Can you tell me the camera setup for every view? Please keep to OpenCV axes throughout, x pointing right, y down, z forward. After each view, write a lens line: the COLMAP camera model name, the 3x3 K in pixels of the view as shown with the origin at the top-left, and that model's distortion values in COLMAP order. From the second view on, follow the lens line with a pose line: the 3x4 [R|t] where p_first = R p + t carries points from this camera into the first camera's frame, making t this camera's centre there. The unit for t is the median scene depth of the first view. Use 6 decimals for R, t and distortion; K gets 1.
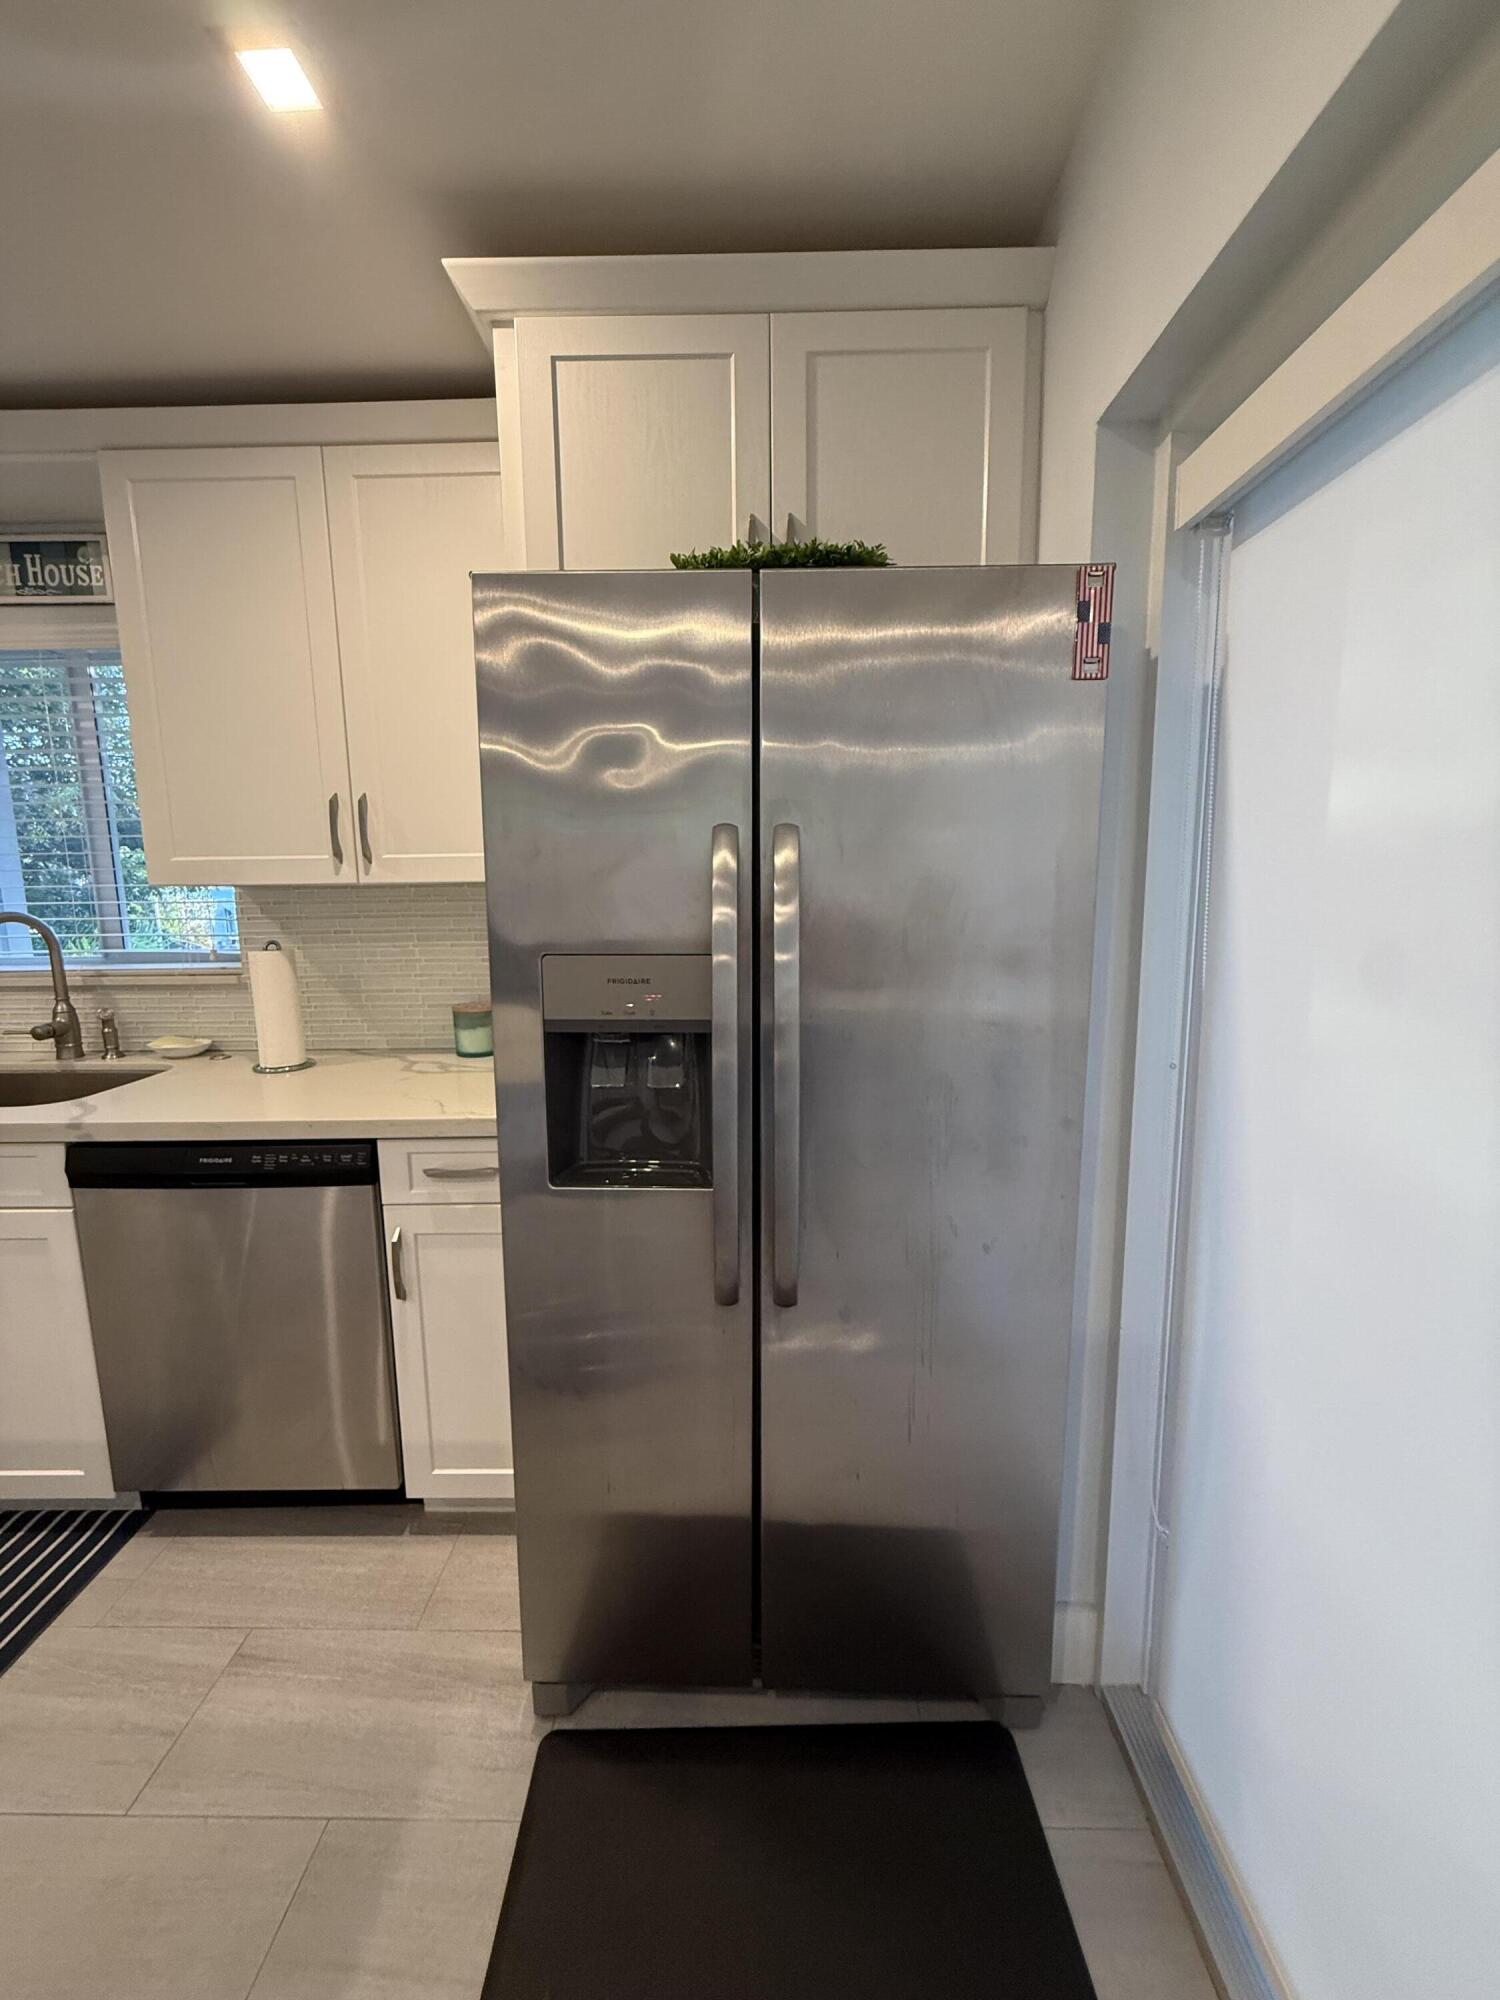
lens RADIAL K [[800.4, 0, 748.7], [0, 800.4, 995.2], [0, 0, 1]] dist [0.000176, -0.000149]
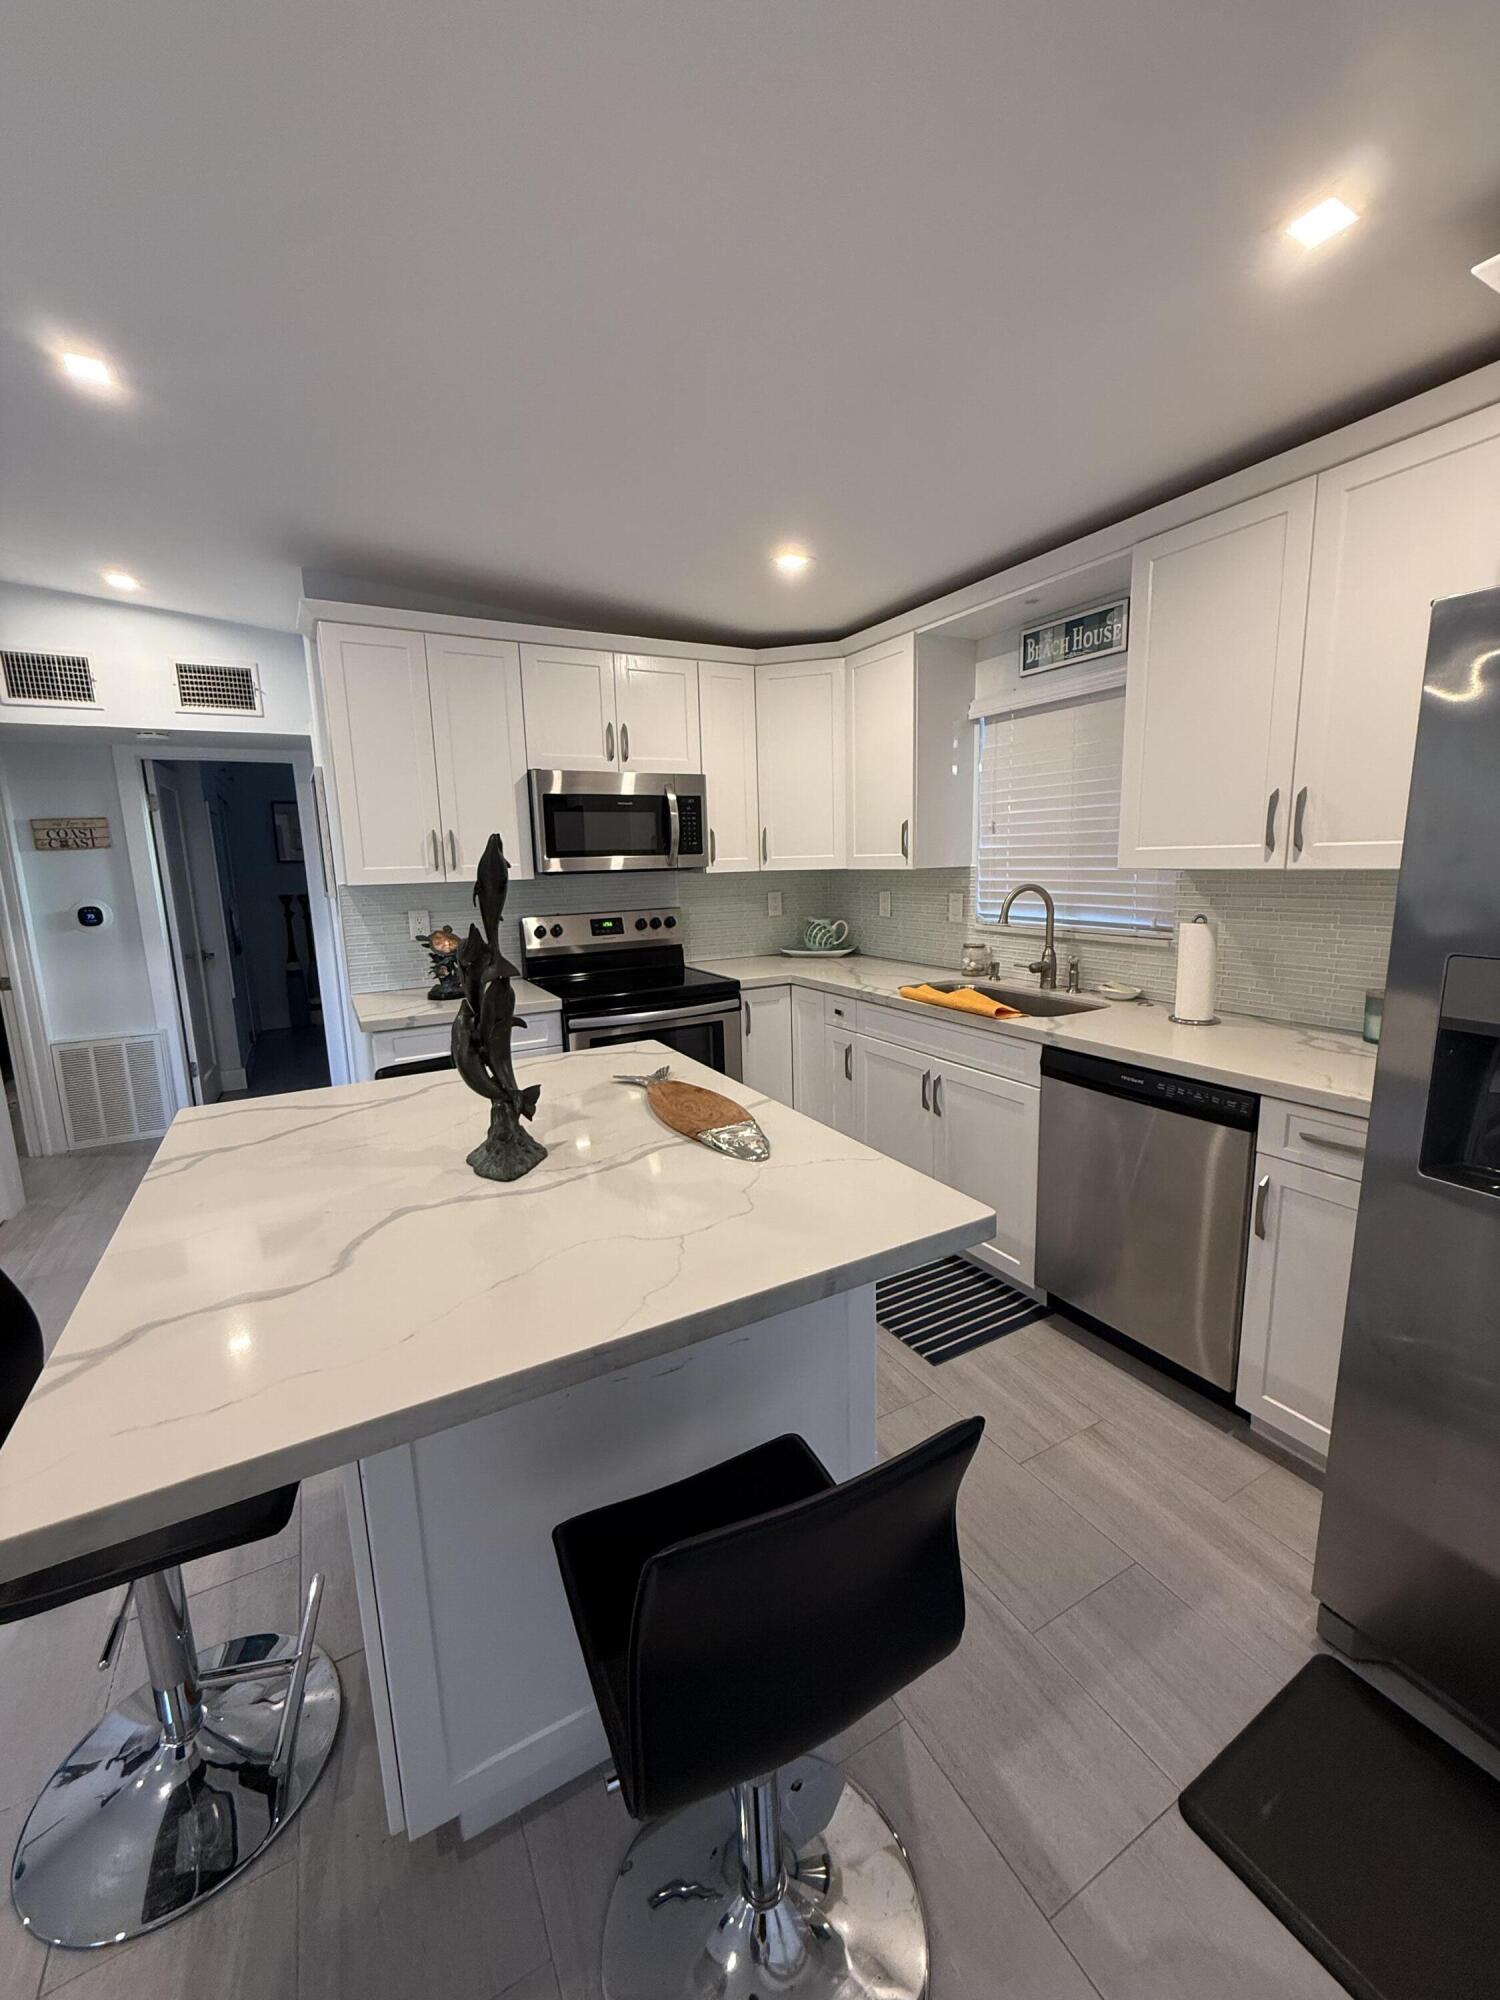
lens RADIAL K [[800.4, 0, 747.9], [0, 800.4, 991.7], [0, 0, 1]] dist [0.000176, -0.000149]
pose [[0.494935, 0.144395, -0.856849, 0.128642], [-0.104034, 0.988850, 0.106547, -0.013318], [0.862680, 0.036408, 0.504438, -0.213138]]
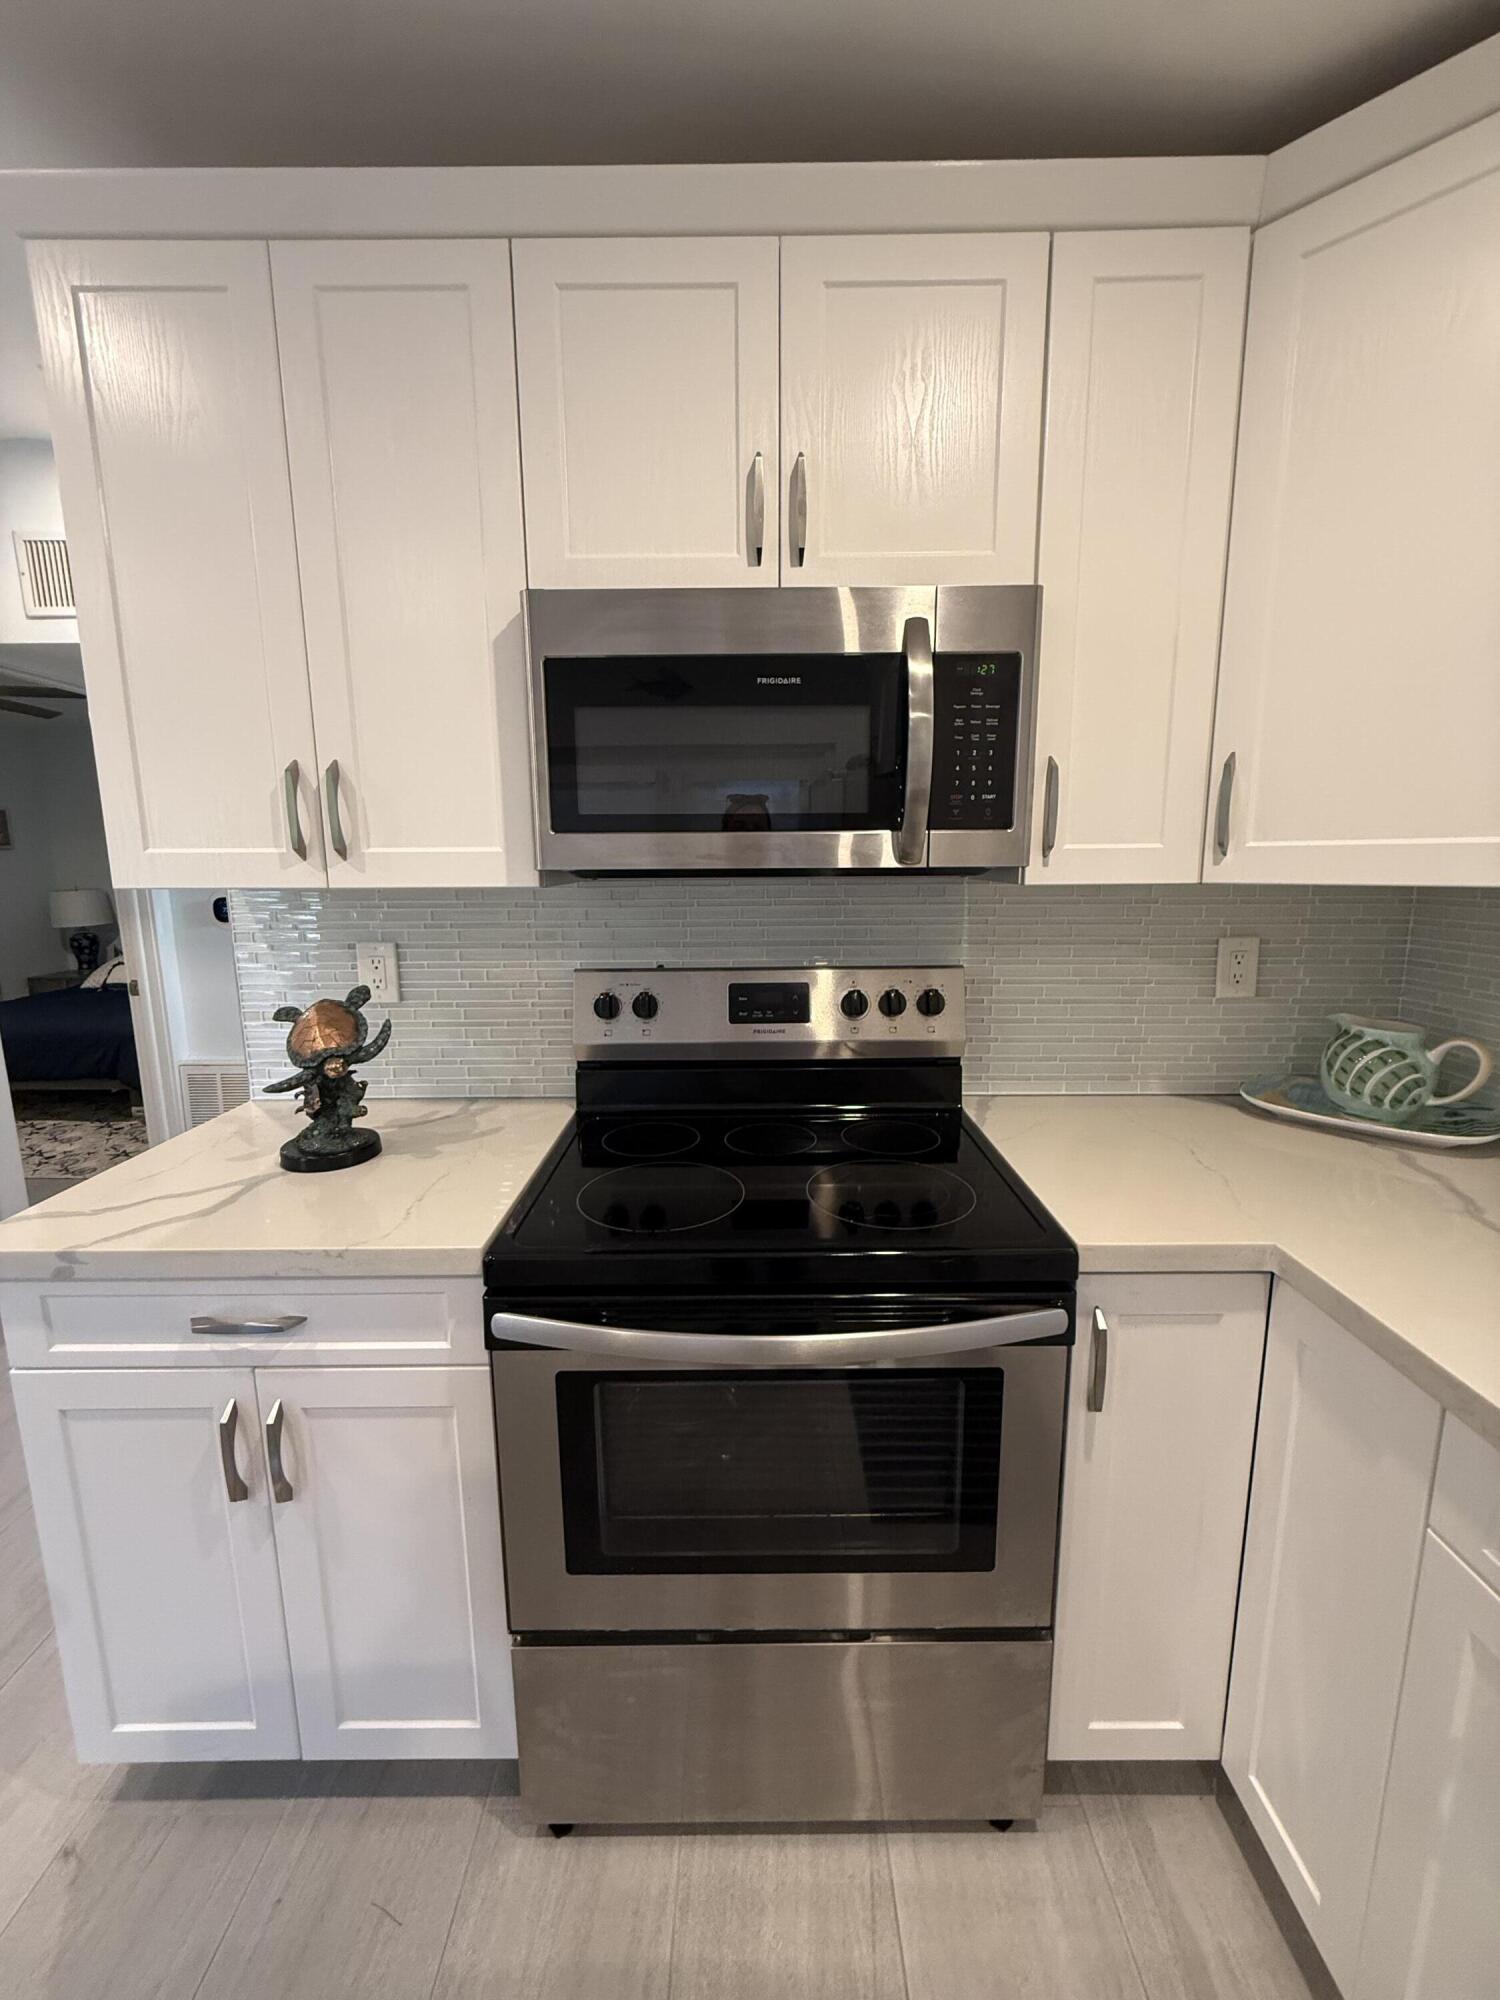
lens RADIAL K [[800.4, 0, 756.9], [0, 800.4, 993.2], [0, 0, 1]] dist [0.000176, -0.000149]
pose [[0.020717, 0.177383, -0.983924, -1.053194], [-0.137977, 0.975225, 0.172910, -0.083322], [0.990219, 0.132176, 0.044678, 0.489091]]
